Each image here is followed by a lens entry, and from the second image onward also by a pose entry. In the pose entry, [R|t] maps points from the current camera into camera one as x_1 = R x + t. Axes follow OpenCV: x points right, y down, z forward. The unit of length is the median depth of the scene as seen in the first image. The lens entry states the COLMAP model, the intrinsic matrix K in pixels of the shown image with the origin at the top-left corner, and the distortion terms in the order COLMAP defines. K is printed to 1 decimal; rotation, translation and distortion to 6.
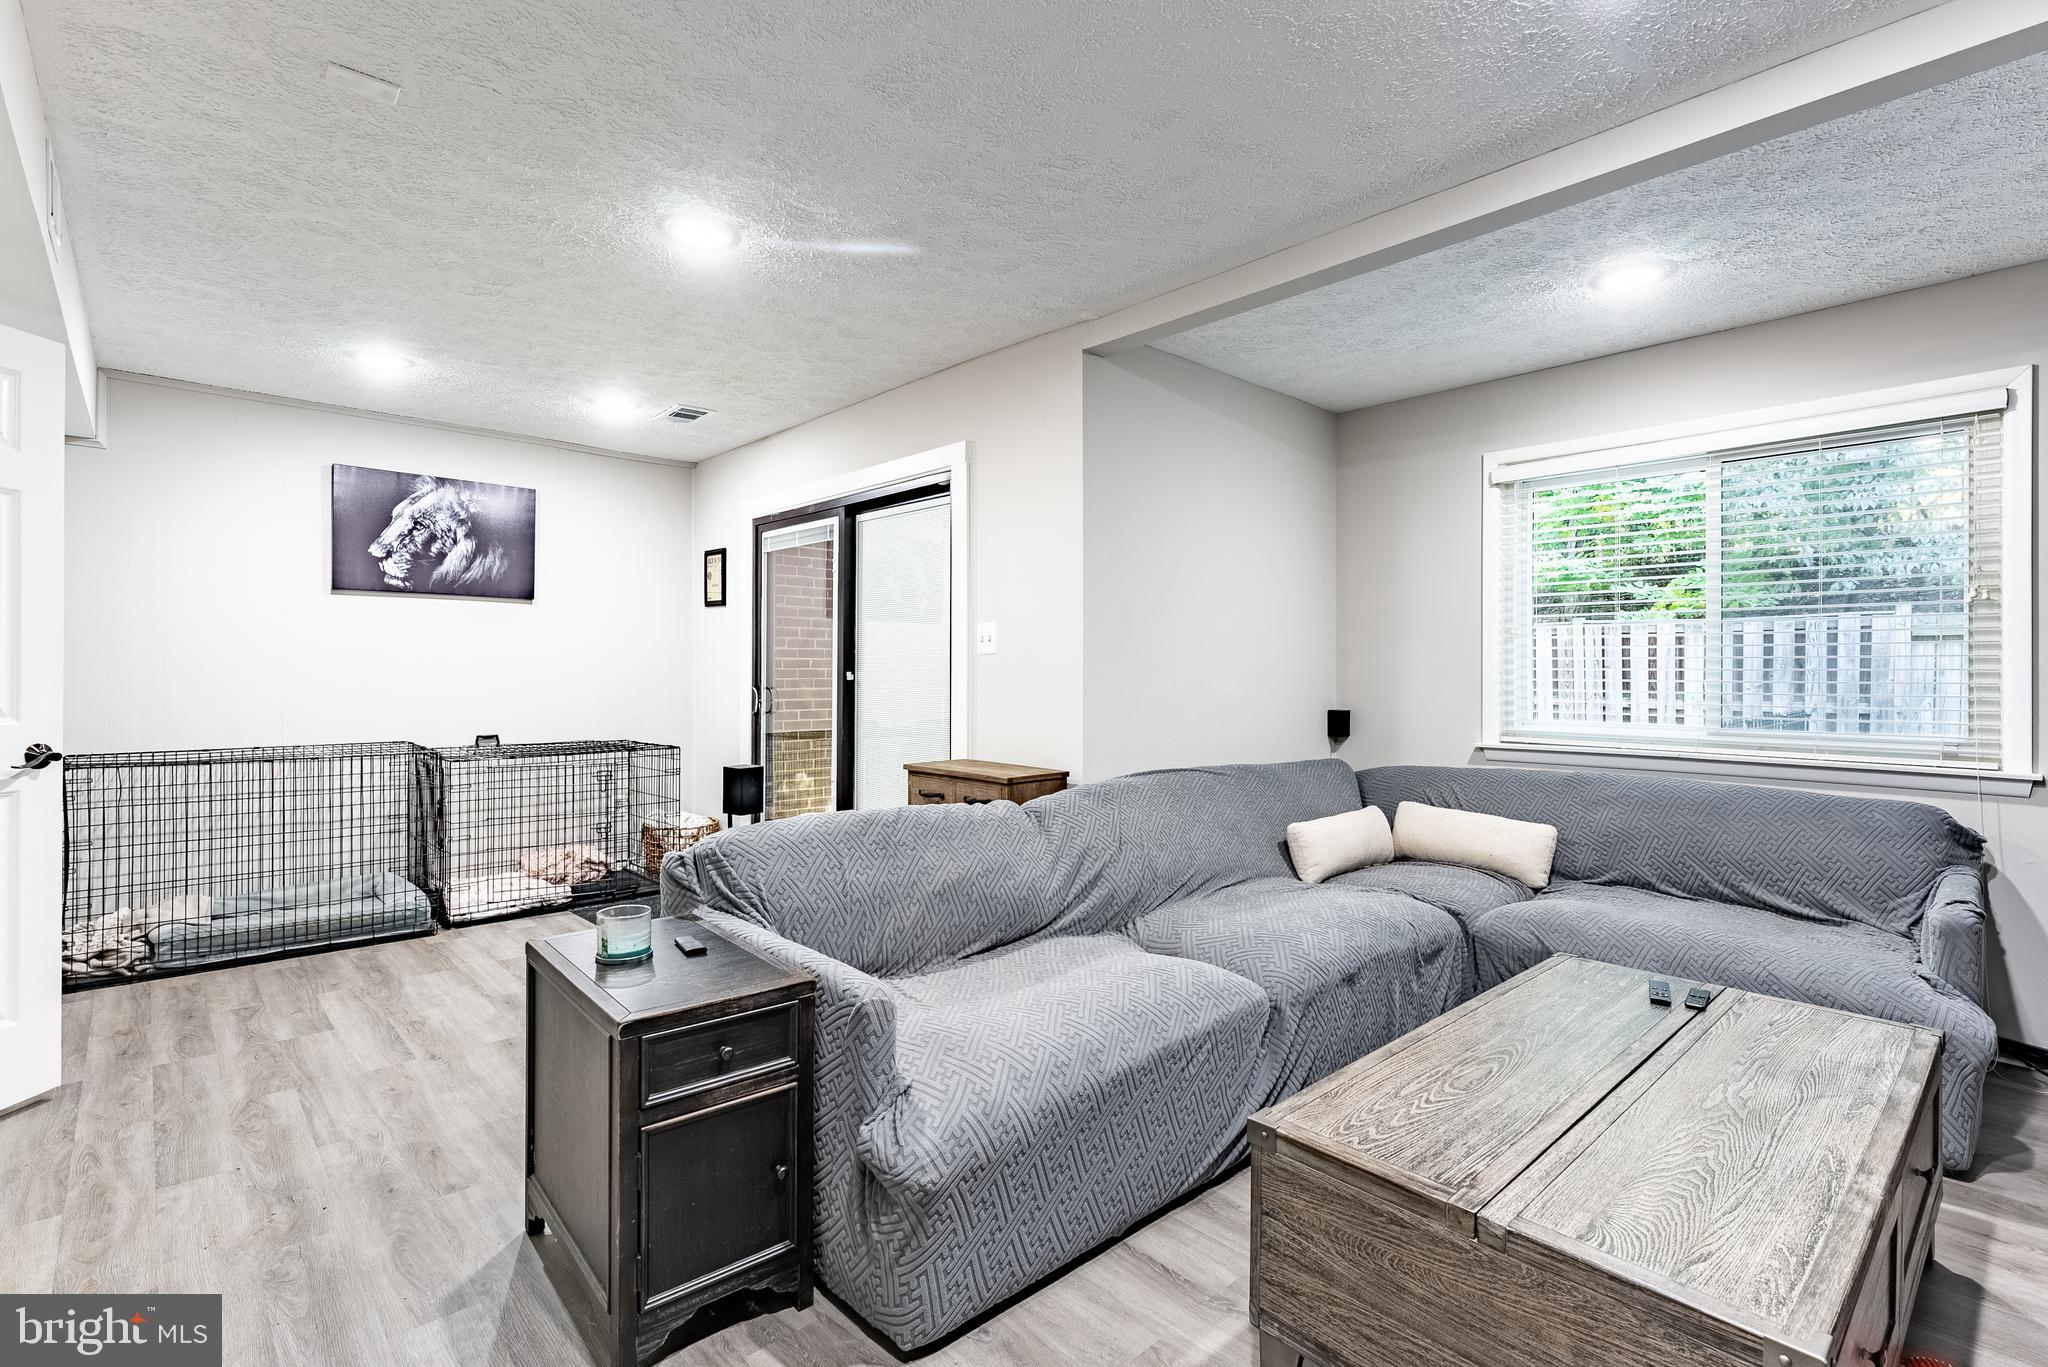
lens RADIAL K [[944.5, 0, 1020.9], [0, 944.5, 675.1], [0, 0, 1]] dist [-0.002092, 0.000916]
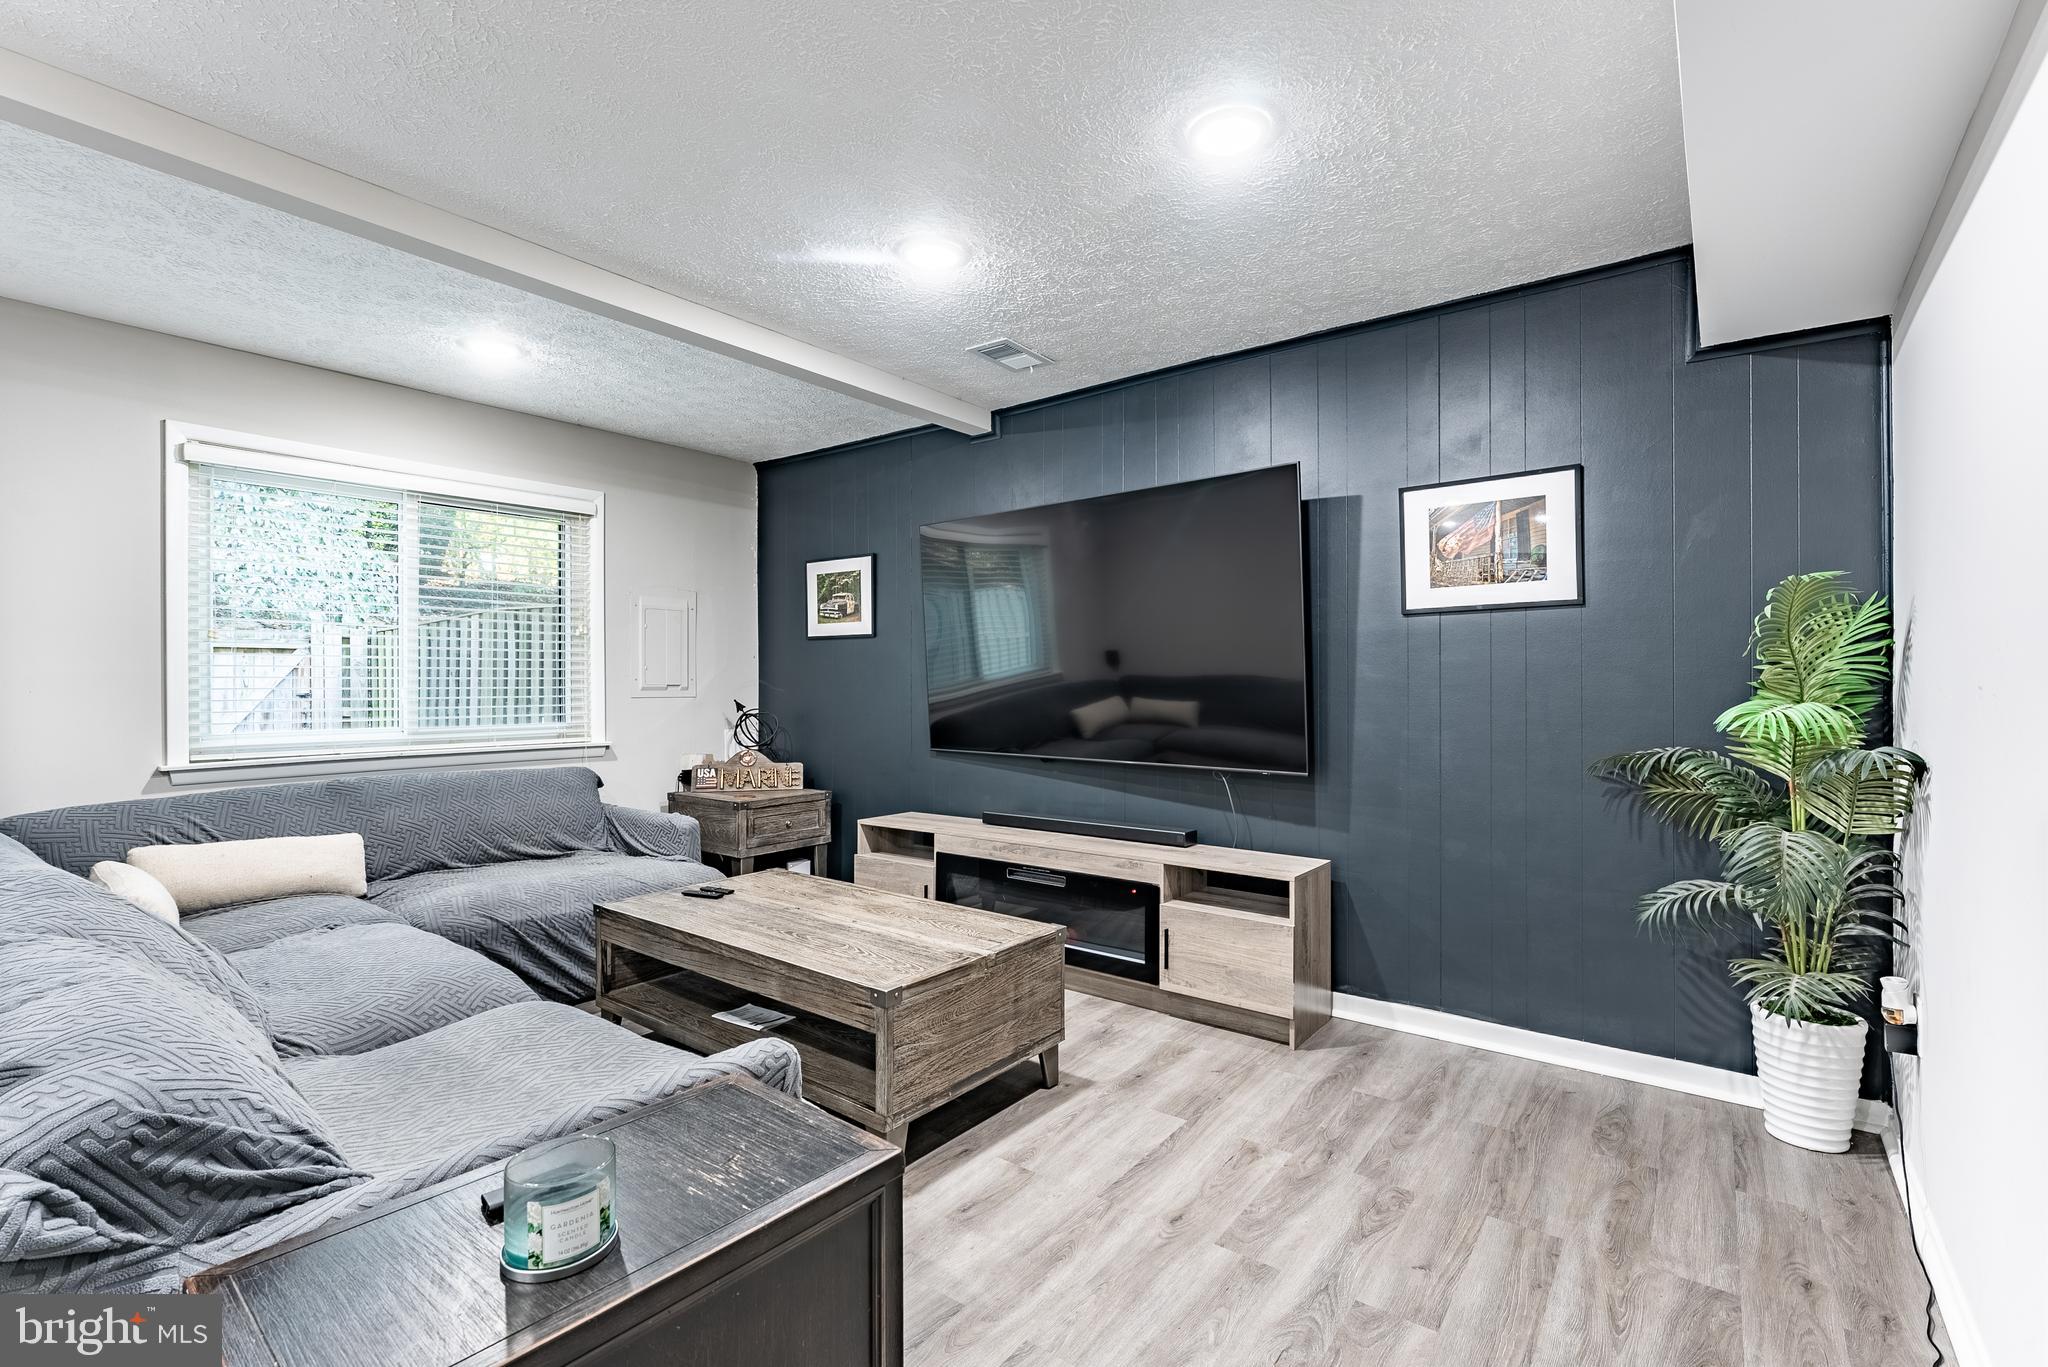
lens RADIAL K [[913.6, 0, 1028.4], [0, 913.6, 685.2], [0, 0, 1]] dist [-0.000808, 0.000030]
pose [[-0.177307, -0.006660, 0.984133, -0.656095], [0.004134, 0.999963, 0.007512, -0.003085], [-0.984147, 0.005400, -0.177273, 0.583160]]
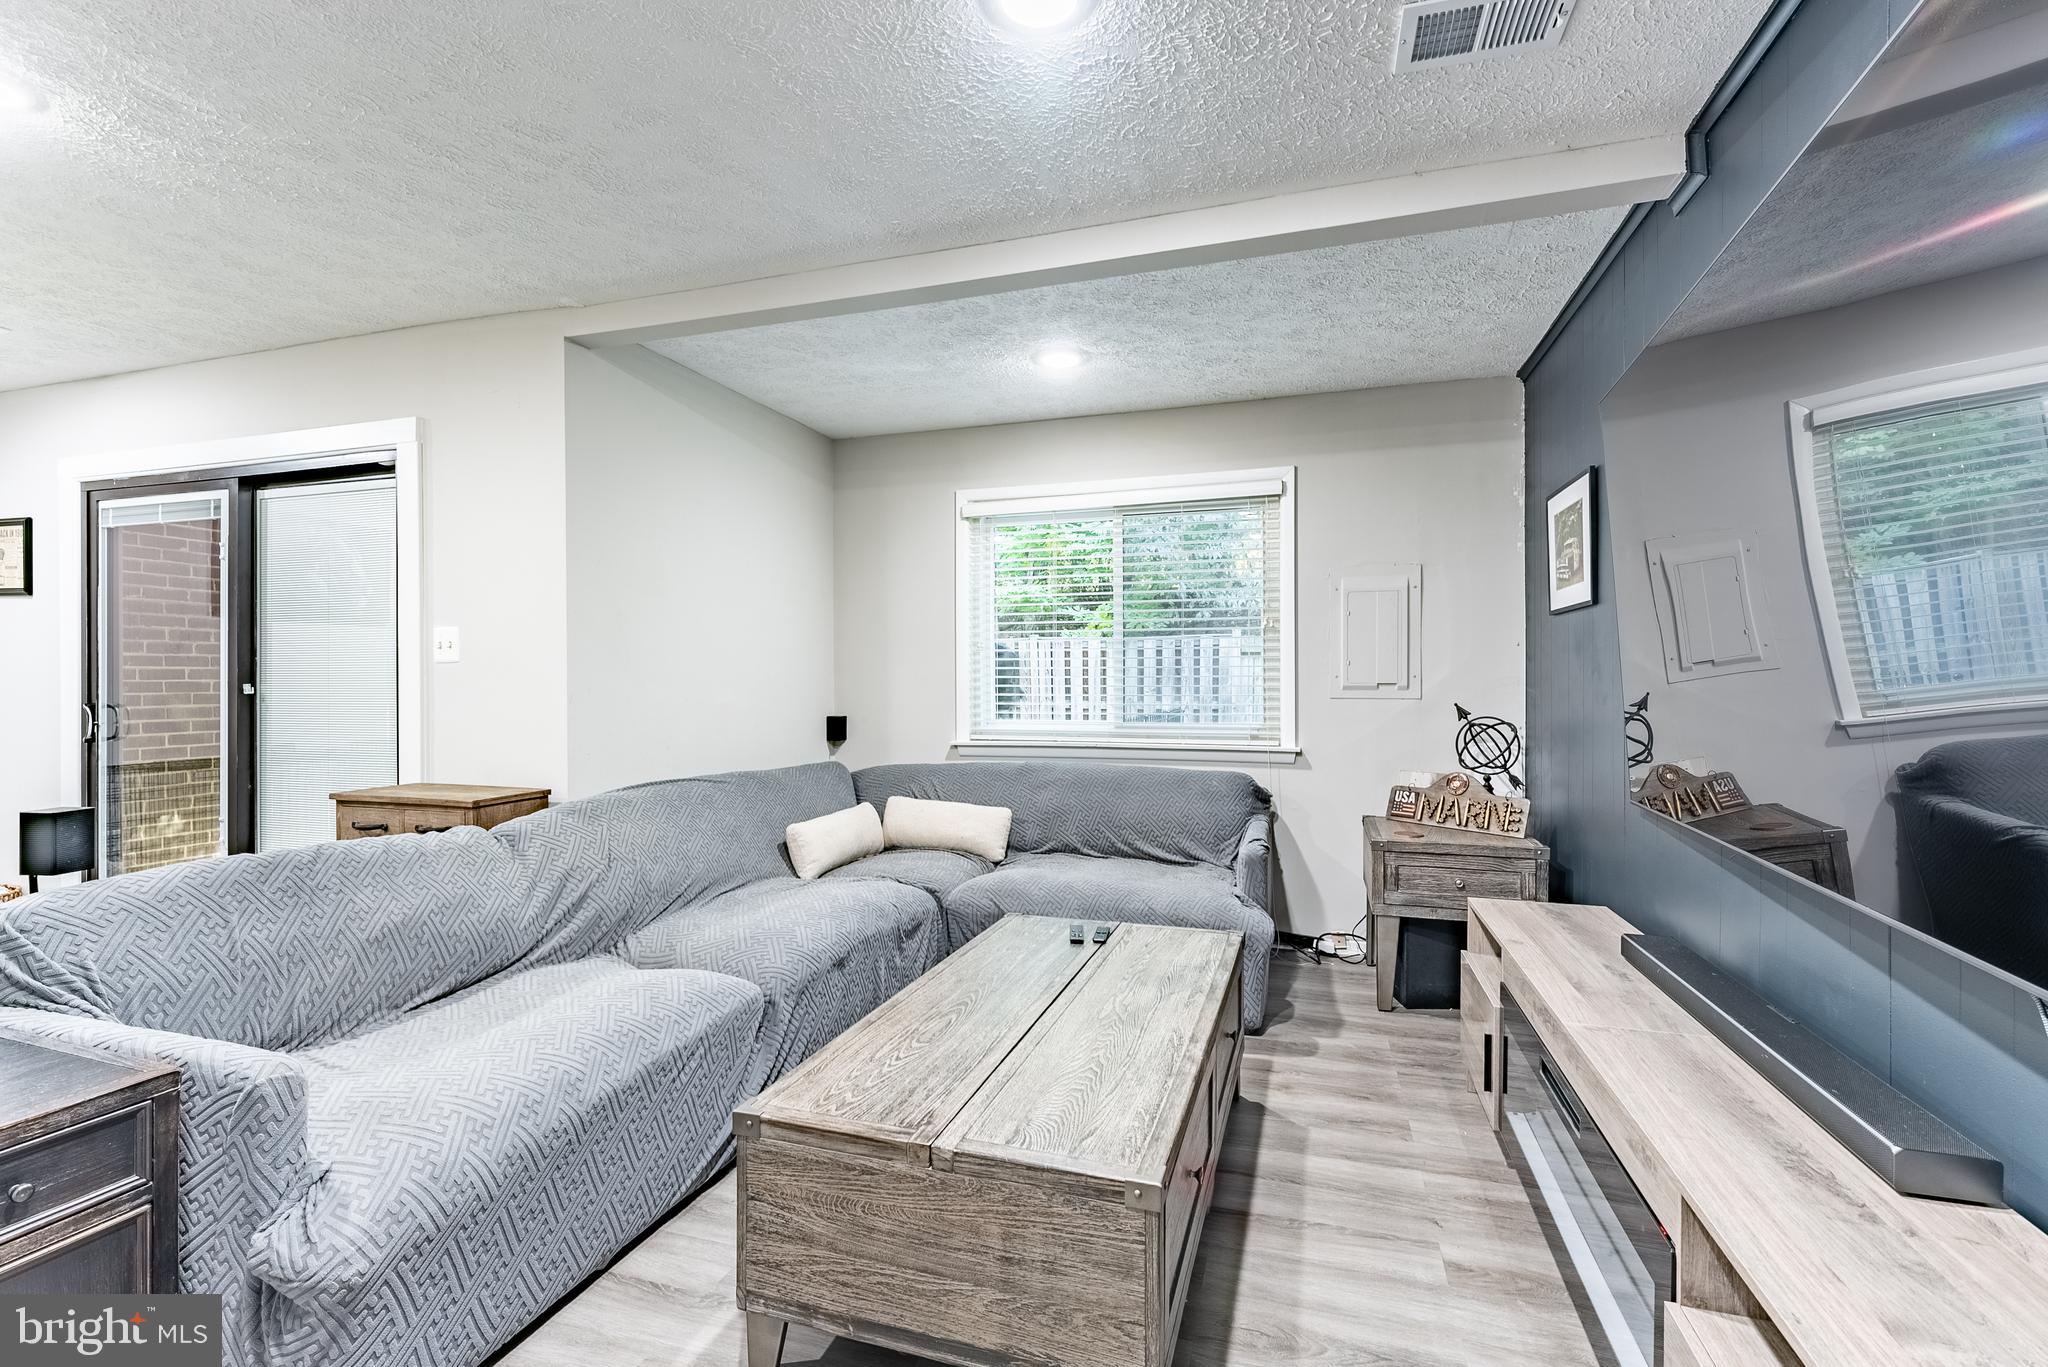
lens RADIAL K [[913.6, 0, 1028.4], [0, 913.6, 685.2], [0, 0, 1]] dist [-0.000808, 0.000030]
pose [[0.866935, -0.008513, 0.498348, 0.014627], [0.007922, 0.999963, 0.003301, 0.000748], [-0.498358, 0.001086, 0.866971, -0.016843]]
